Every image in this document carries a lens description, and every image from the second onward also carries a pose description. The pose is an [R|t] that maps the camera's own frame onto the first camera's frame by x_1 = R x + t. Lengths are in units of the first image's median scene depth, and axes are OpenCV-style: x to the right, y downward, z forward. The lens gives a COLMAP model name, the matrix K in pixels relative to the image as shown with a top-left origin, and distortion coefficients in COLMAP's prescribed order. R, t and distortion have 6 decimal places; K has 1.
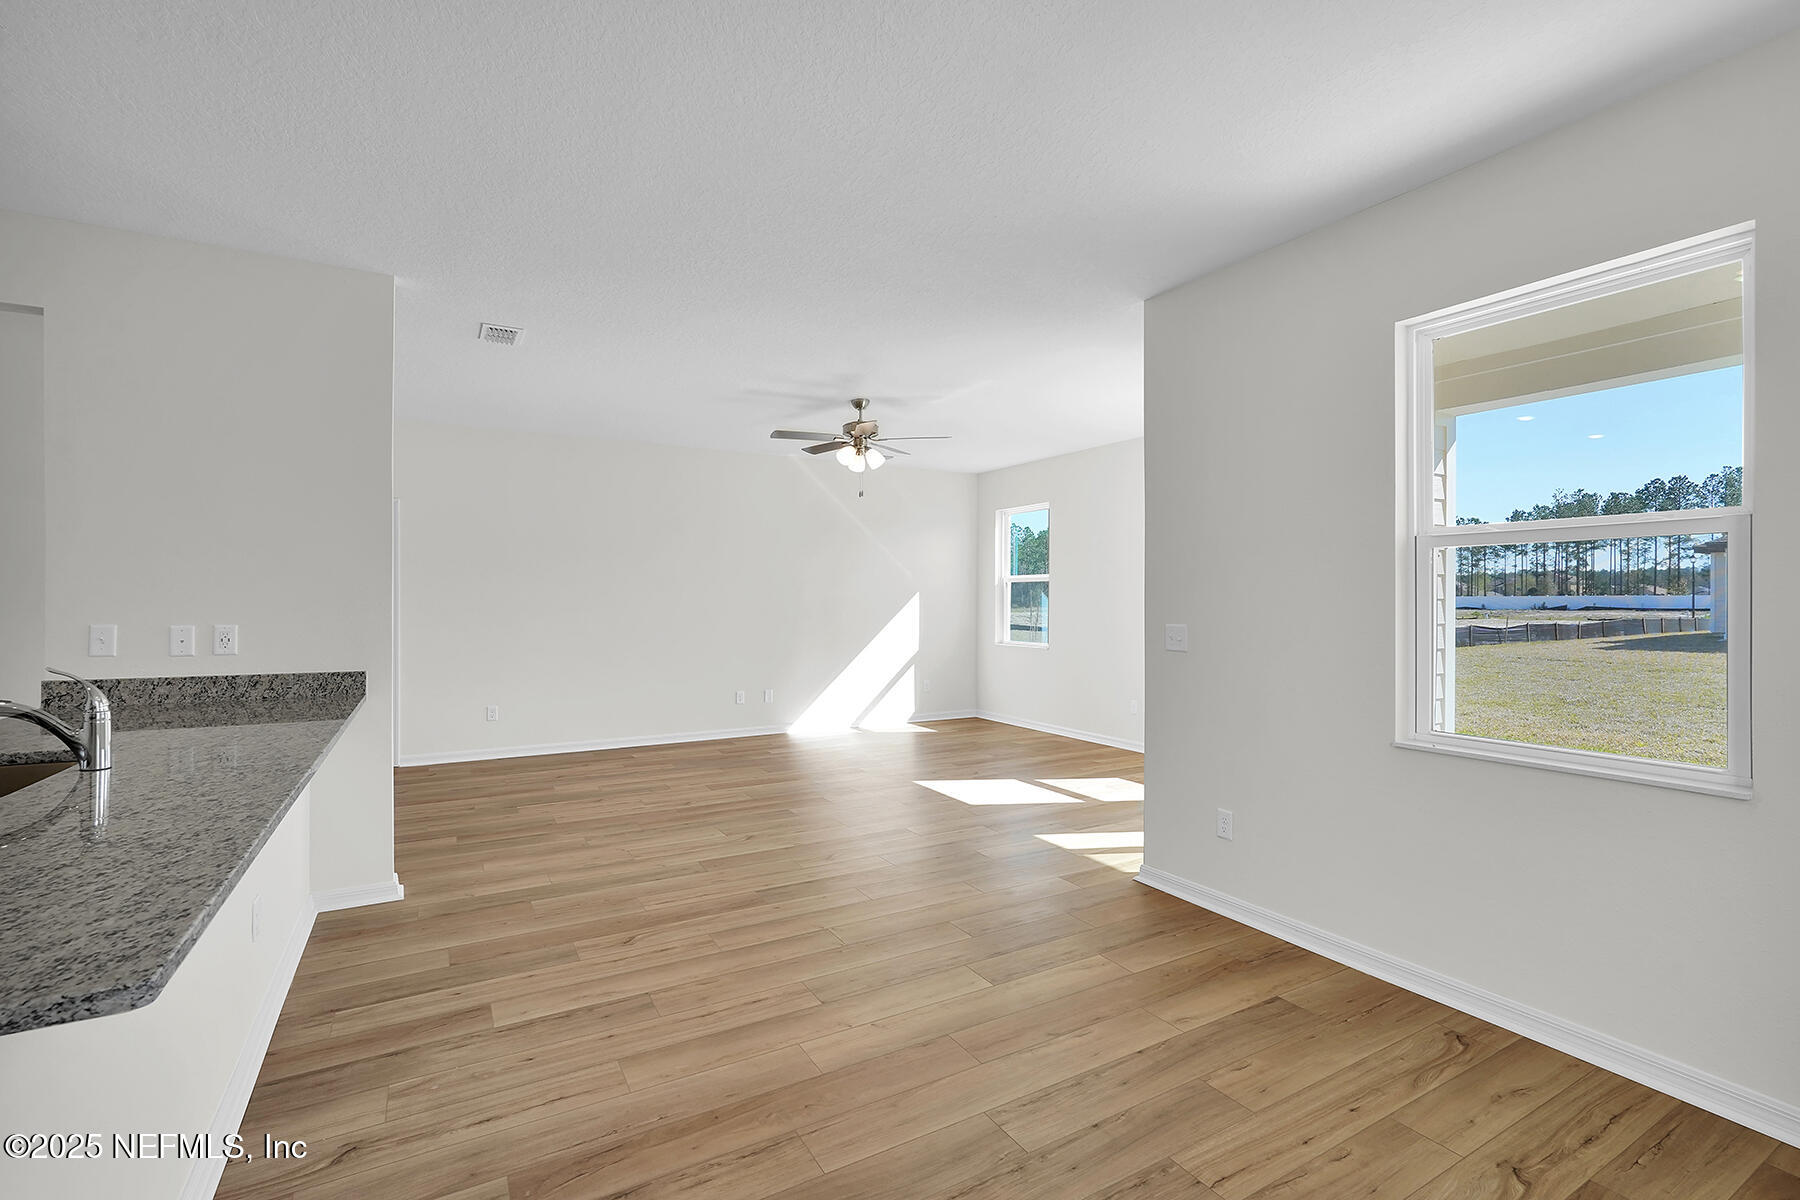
lens RADIAL K [[800.3, 0, 897.3], [0, 800.3, 597.2], [0, 0, 1]] dist [-0.002280, 0.000196]
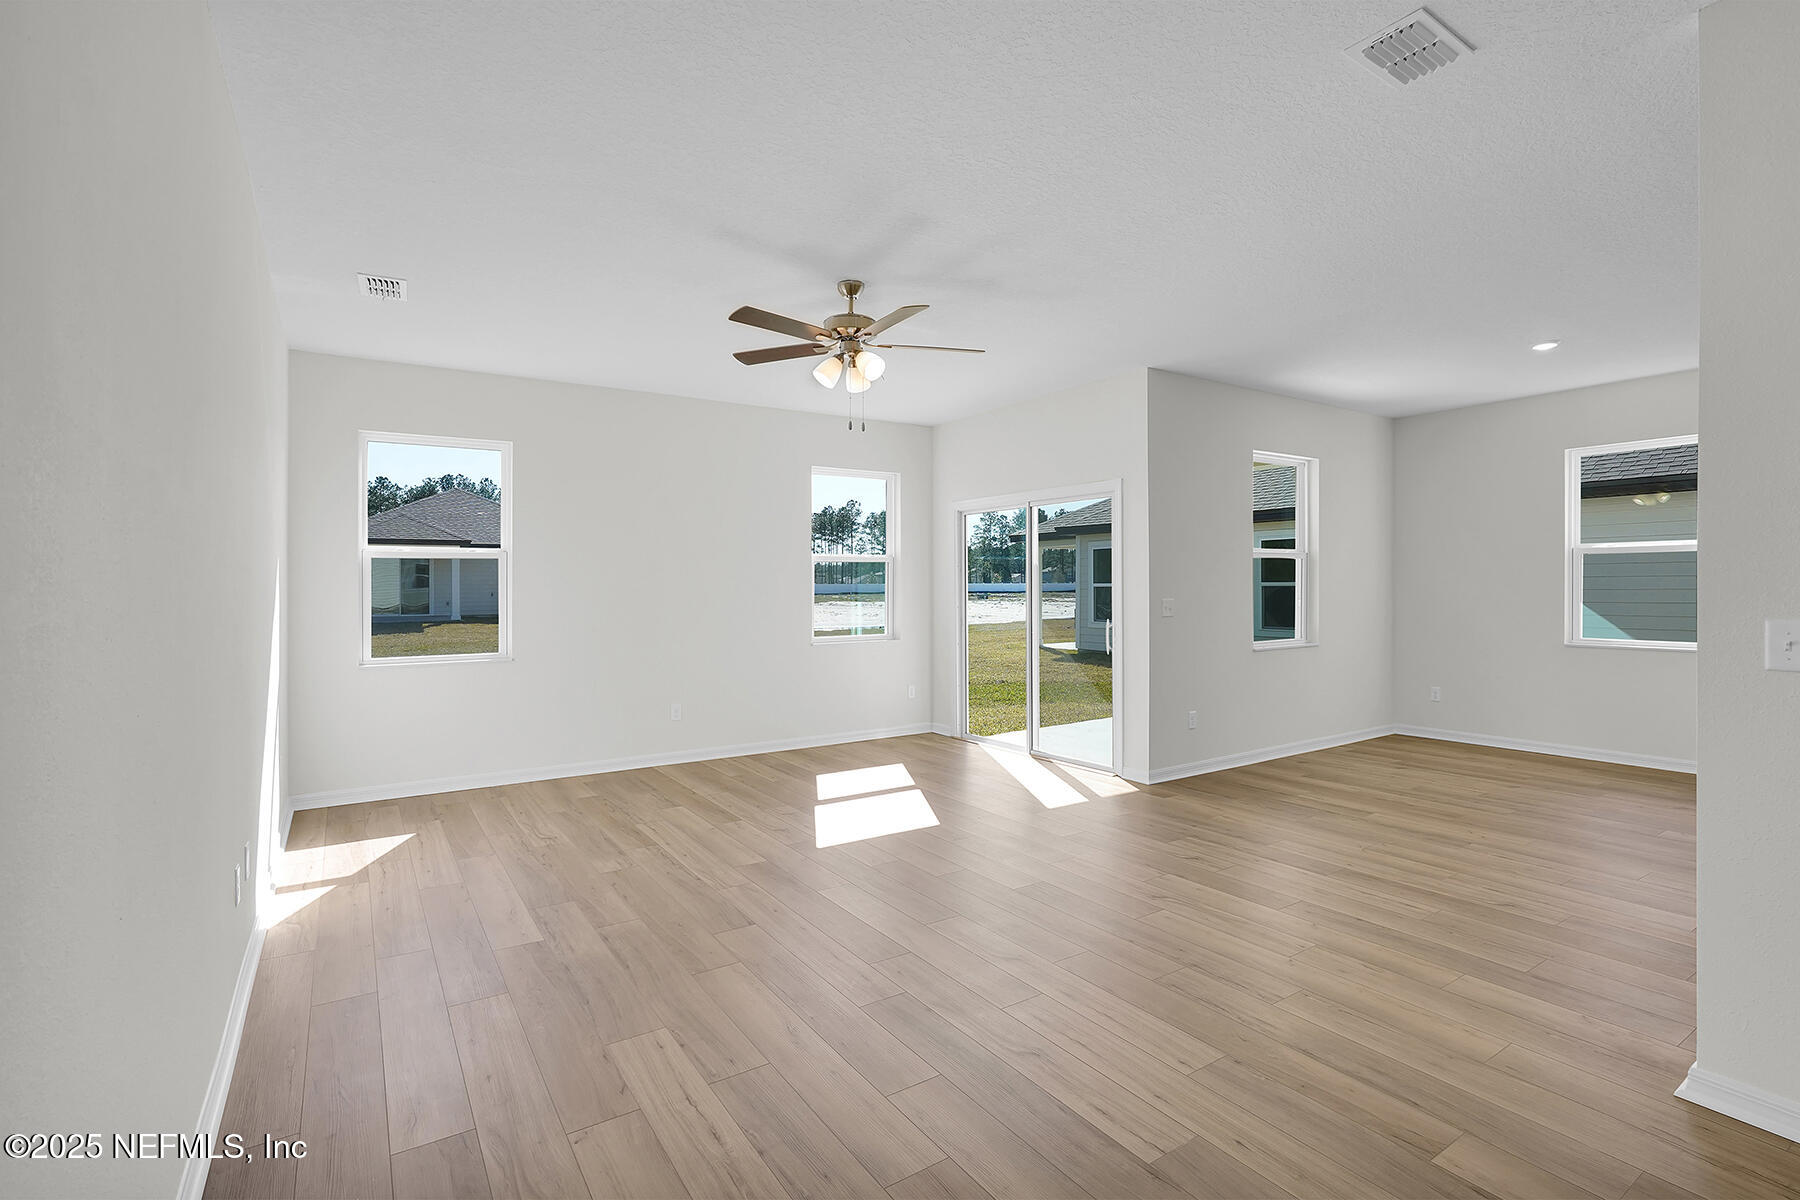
lens RADIAL K [[831.0, 0, 895.1], [0, 831.0, 592.4], [0, 0, 1]] dist [-0.003502, -0.000045]
pose [[-0.054949, -0.005570, 0.998474, -1.377758], [0.006627, 0.999960, 0.005943, 0.008694], [-0.998467, 0.006943, -0.054910, 1.865085]]
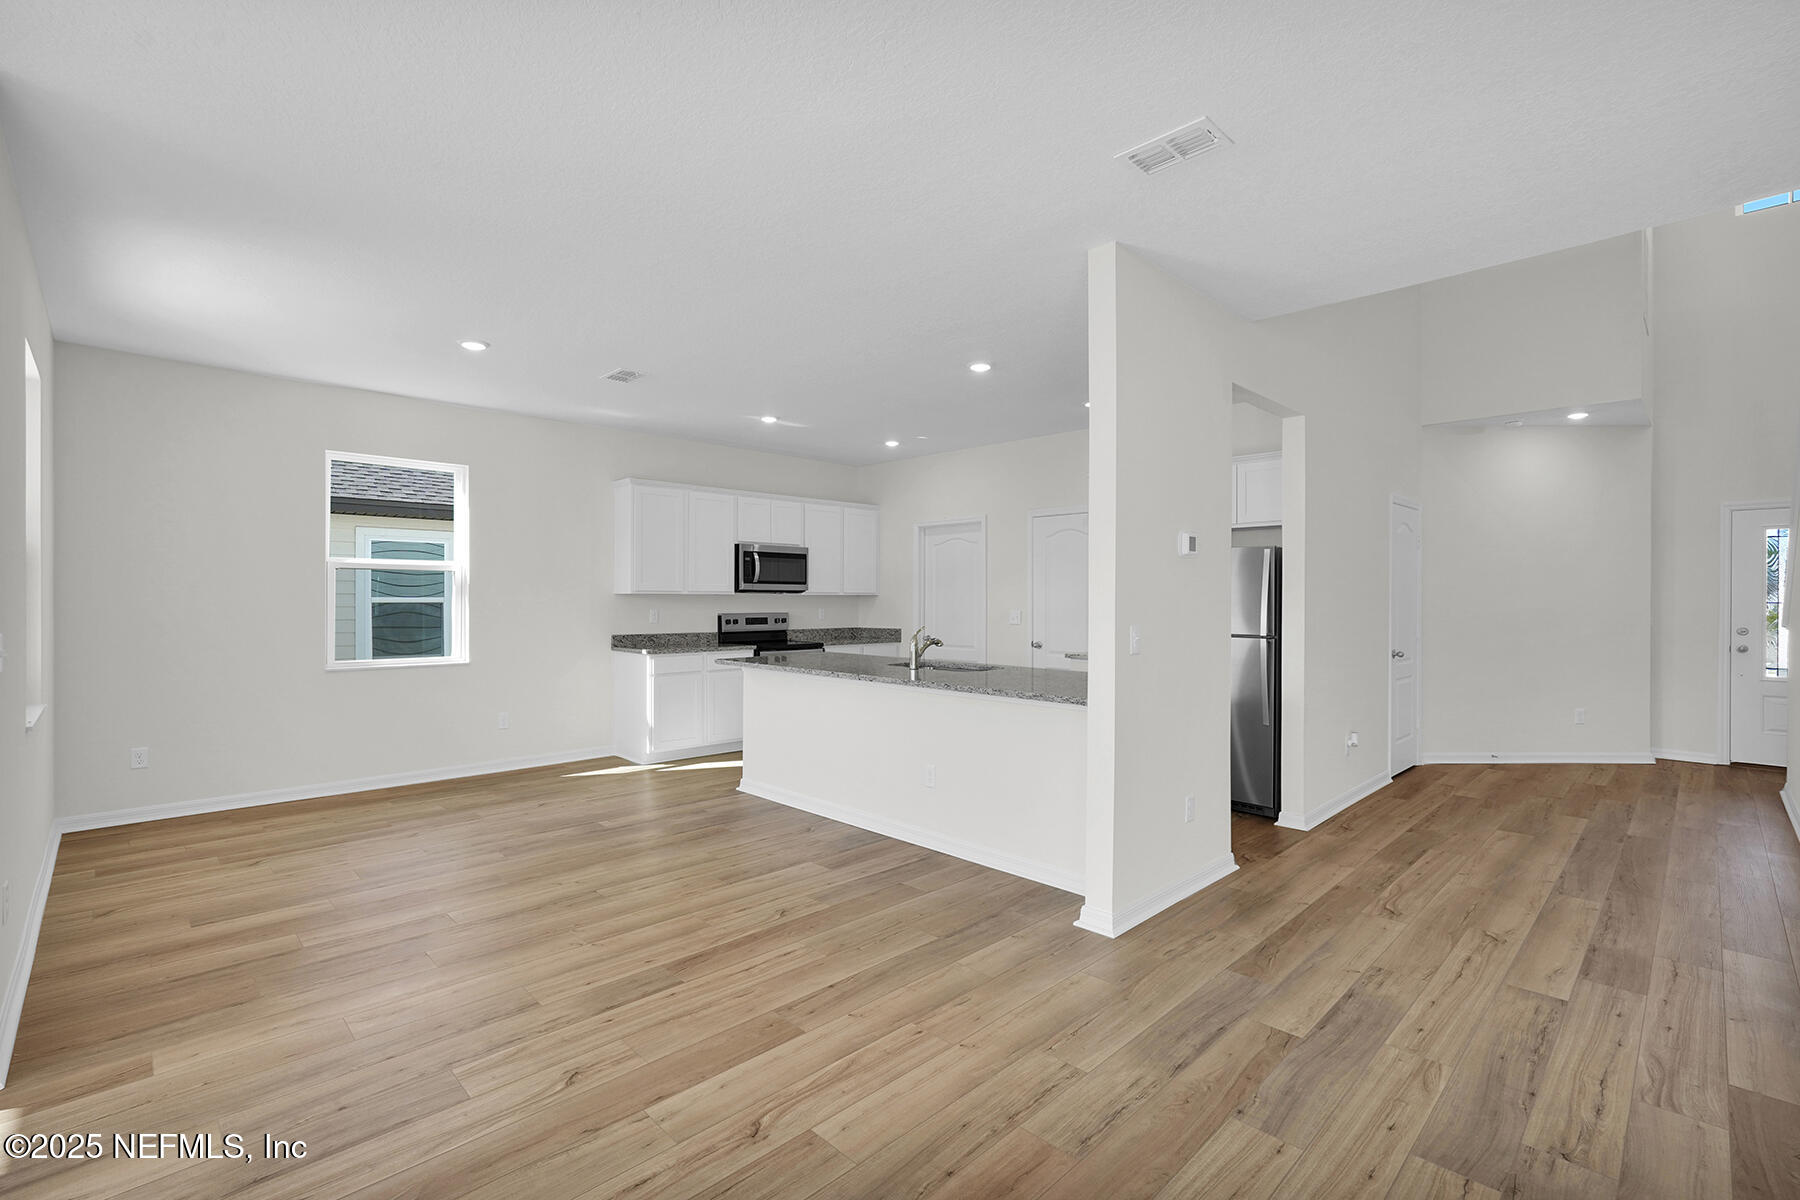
lens RADIAL K [[801.5, 0, 900.0], [0, 801.5, 600.0], [0, 0, 1]] dist [-0.004011, -0.000088]
pose [[-0.967954, -0.004596, -0.251087, -0.215710], [-0.004066, 0.999988, -0.002628, 0.006691], [0.251096, -0.001523, -0.967961, 2.101770]]
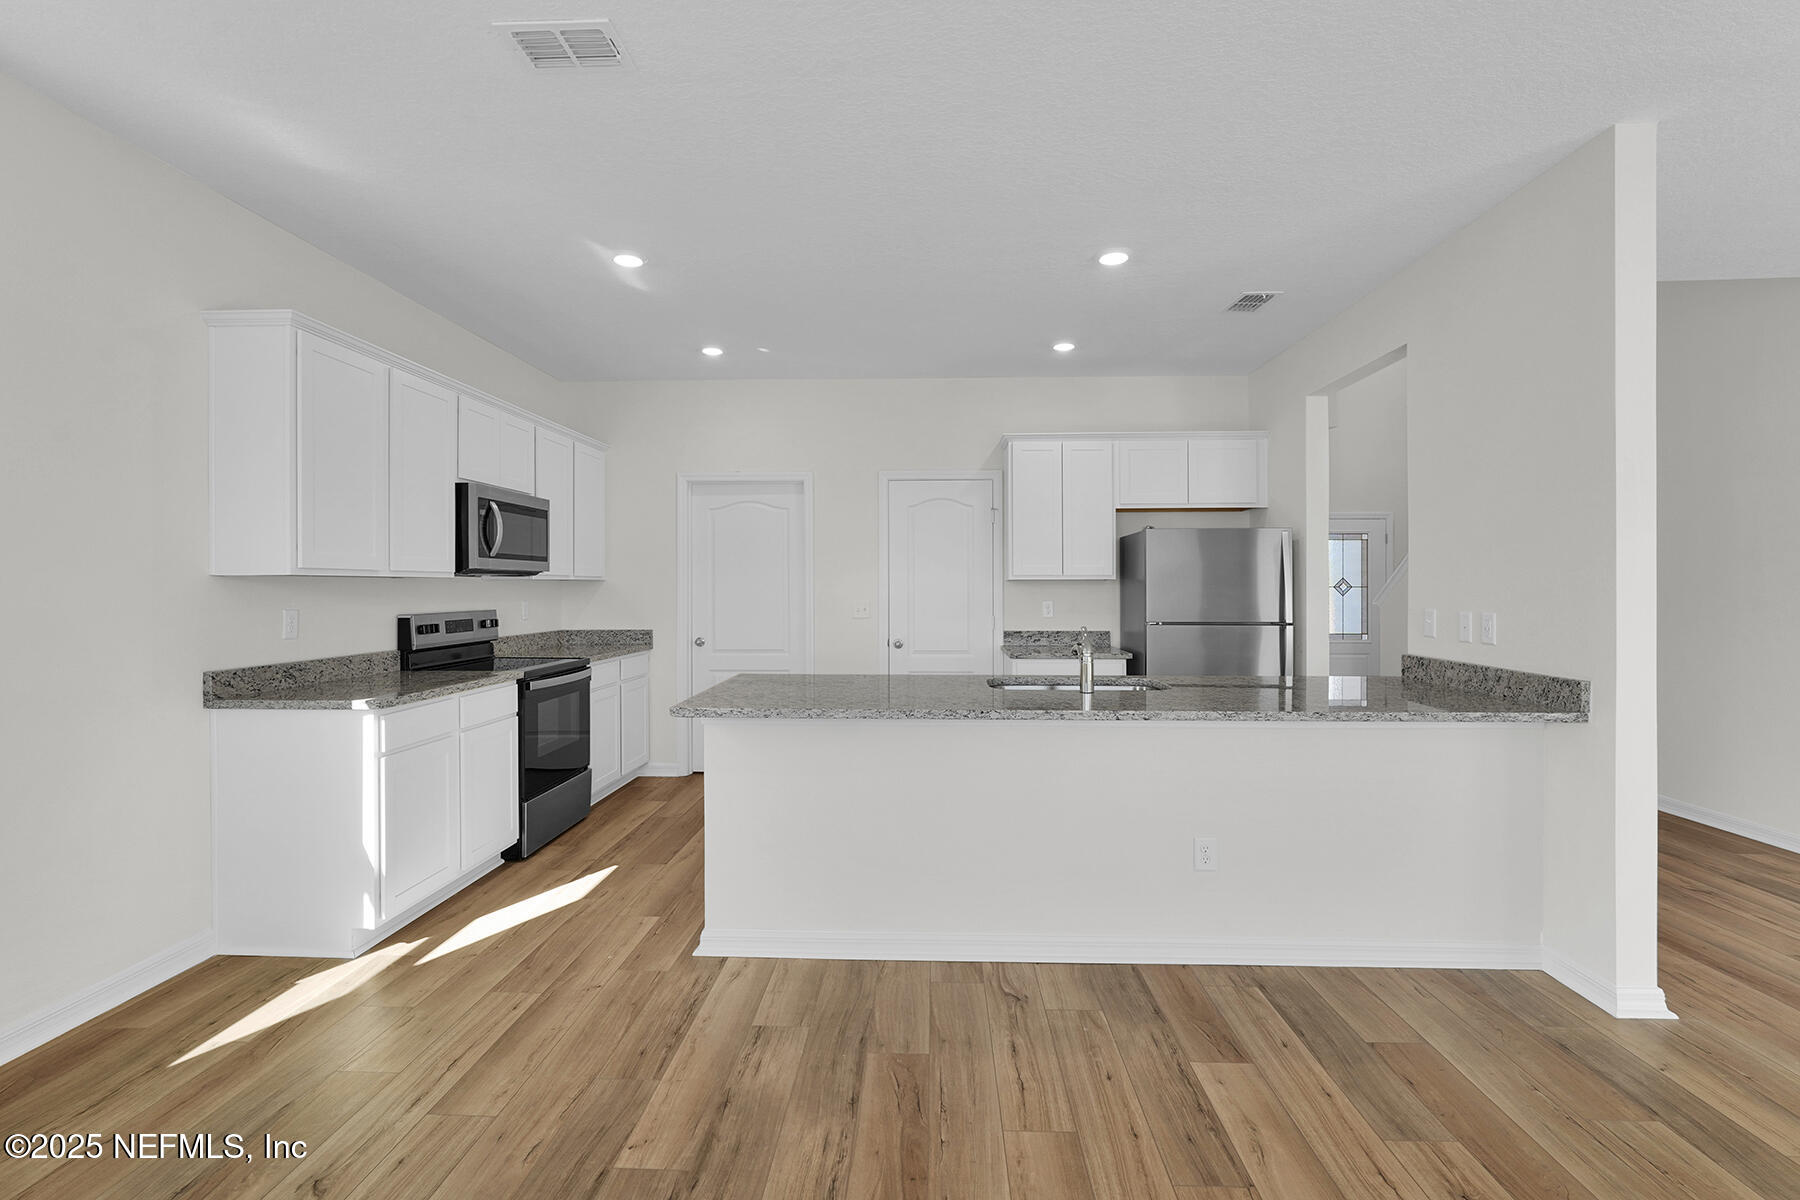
lens RADIAL K [[806.4, 0, 899.8], [0, 806.4, 588.1], [0, 0, 1]] dist [-0.003706, 0.000130]
pose [[-0.537419, -0.000986, -0.843315, 0.344655], [0.002302, 0.999994, -0.002637, 0.007409], [0.843312, -0.003359, -0.537414, 0.969505]]
